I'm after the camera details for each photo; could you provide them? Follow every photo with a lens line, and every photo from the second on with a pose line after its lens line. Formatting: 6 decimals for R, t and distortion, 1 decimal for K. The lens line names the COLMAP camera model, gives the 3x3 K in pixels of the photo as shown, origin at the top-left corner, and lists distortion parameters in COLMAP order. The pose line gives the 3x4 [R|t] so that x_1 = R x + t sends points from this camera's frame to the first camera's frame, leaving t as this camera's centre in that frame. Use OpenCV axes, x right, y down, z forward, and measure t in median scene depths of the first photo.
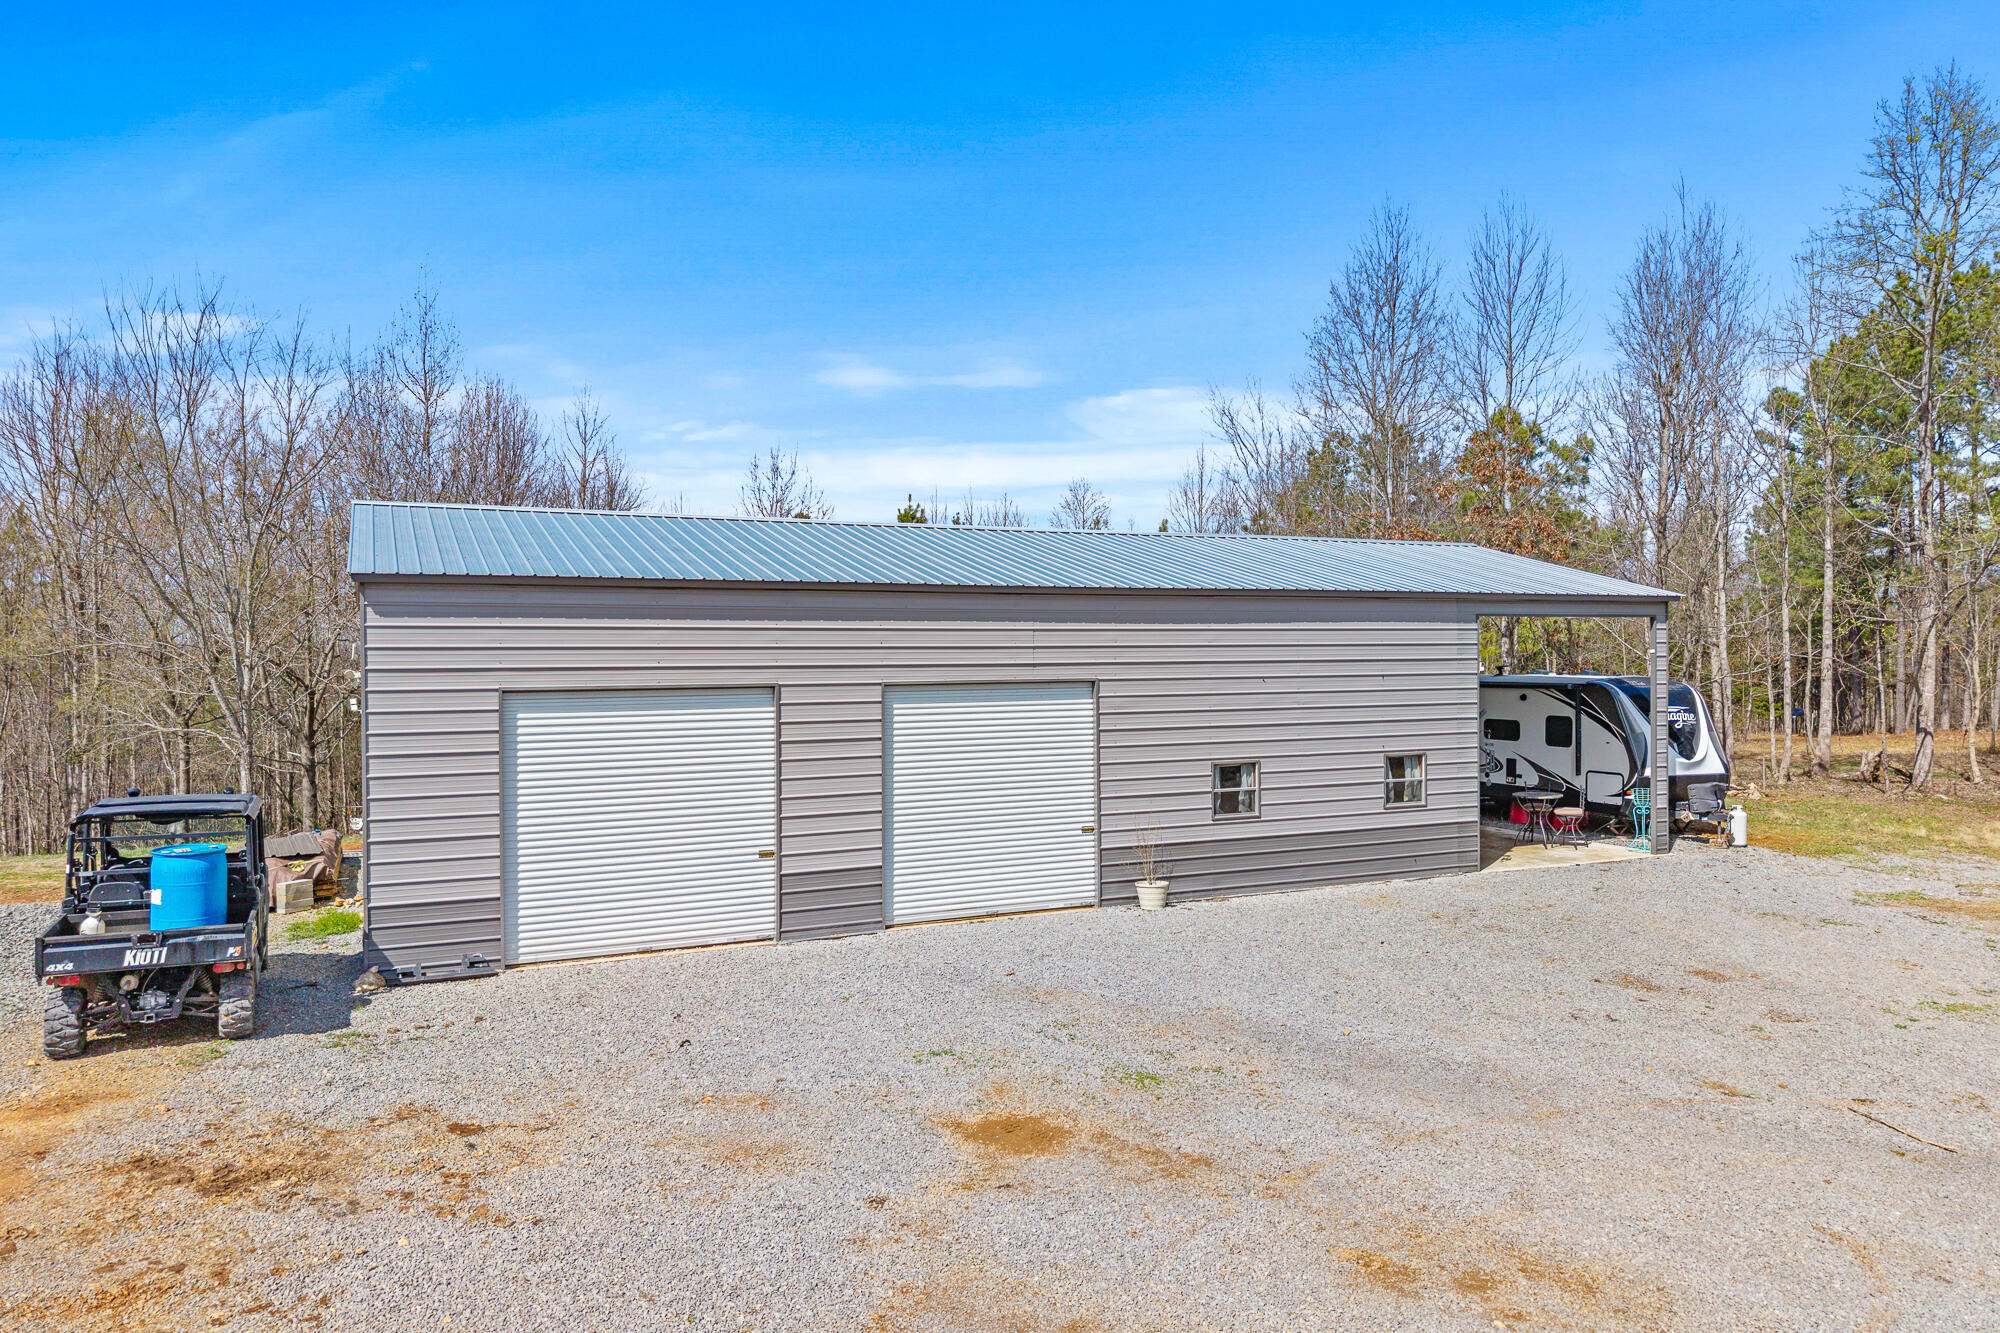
lens RADIAL K [[1342.4, 0, 1000.0], [0, 1342.4, 666.5], [0, 0, 1]] dist [0.001114, 0.003148]
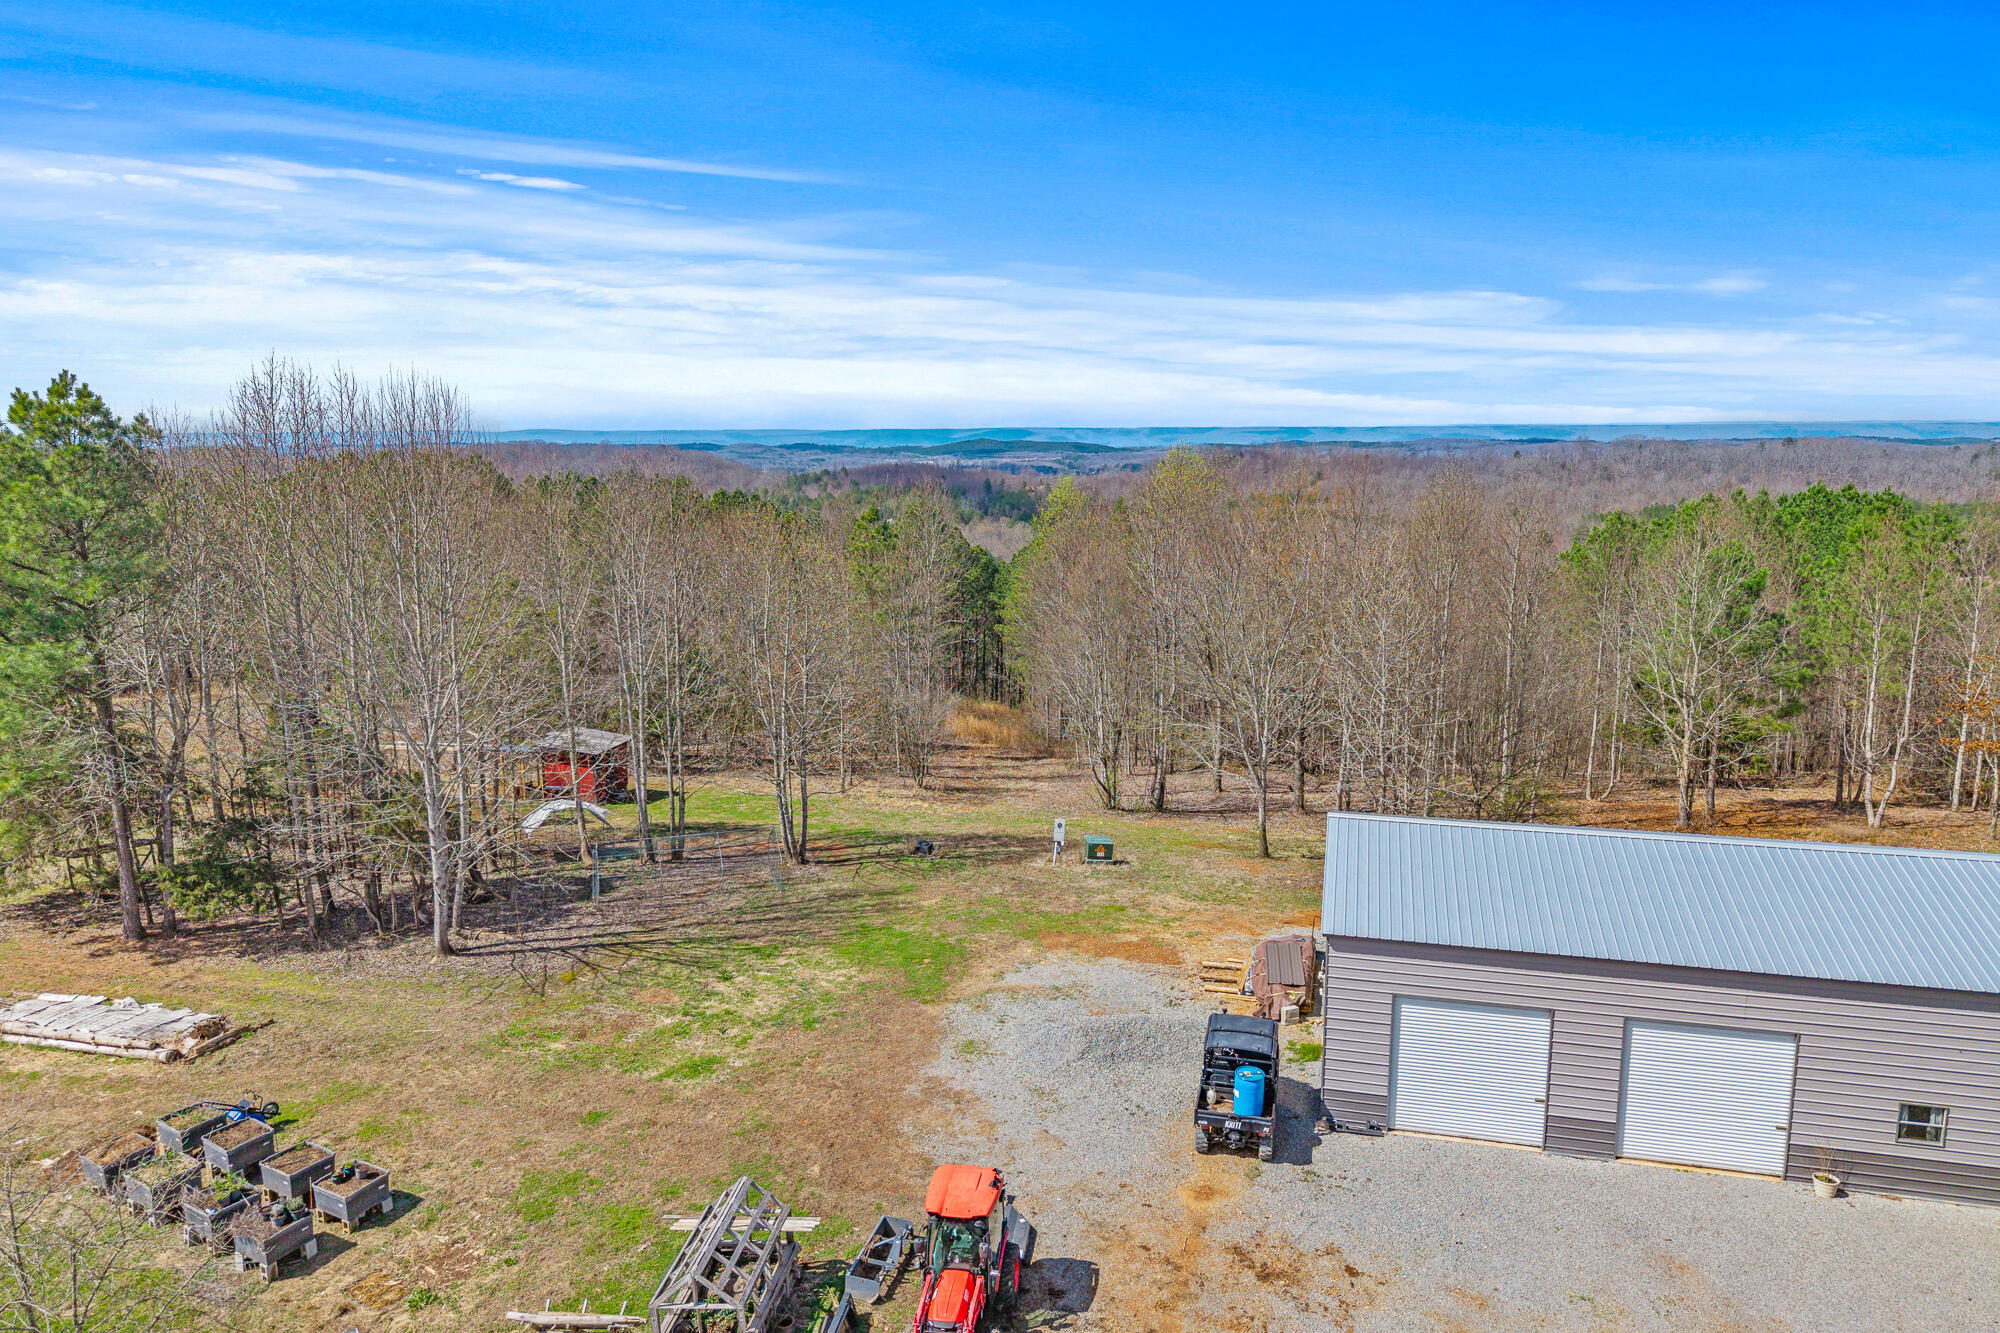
lens RADIAL K [[1335.8, 0, 1000.0], [0, 1335.8, 666.5], [0, 0, 1]] dist [0.006590, -0.000531]
pose [[0.766581, 0.113777, -0.631987, 0.312562], [-0.010190, 0.986210, 0.165188, -0.681180], [0.642066, -0.120190, 0.757169, -0.666608]]
